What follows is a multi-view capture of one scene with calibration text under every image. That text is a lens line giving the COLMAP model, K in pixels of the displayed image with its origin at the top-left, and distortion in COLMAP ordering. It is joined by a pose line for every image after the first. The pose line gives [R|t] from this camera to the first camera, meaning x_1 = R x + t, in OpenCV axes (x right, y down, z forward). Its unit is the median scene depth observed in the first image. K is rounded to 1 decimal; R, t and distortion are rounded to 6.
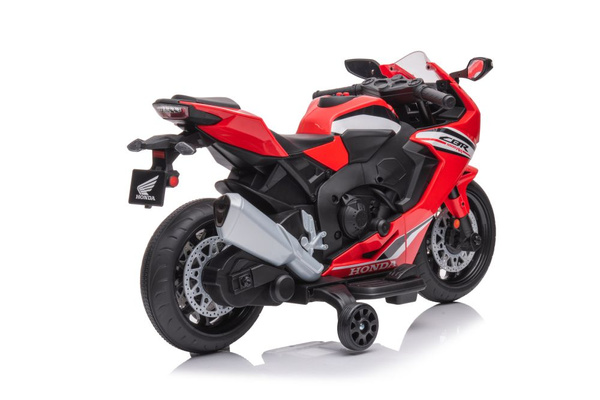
lens RADIAL K [[1134.9, 0, 300.0], [0, 1134.9, 200.0], [0, 0, 1]] dist [0.039794, 0.036933]
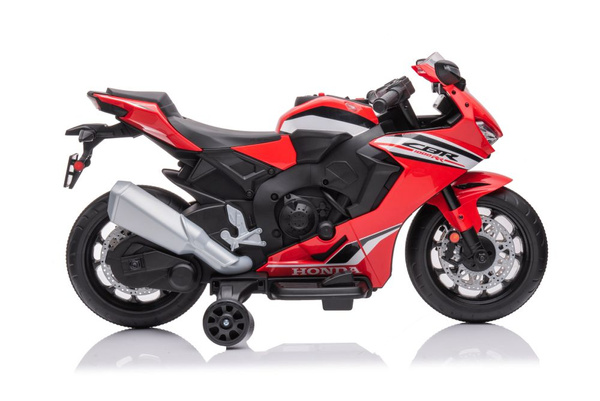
lens RADIAL K [[1134.9, 0, 300.0], [0, 1134.9, 200.5], [0, 0, 1]] dist [0.039794, 0.036933]
pose [[0.849968, 0.088113, -0.519414, 0.571607], [-0.083183, 0.995993, 0.032839, -0.032919], [0.520226, 0.015294, 0.853892, 0.150037]]
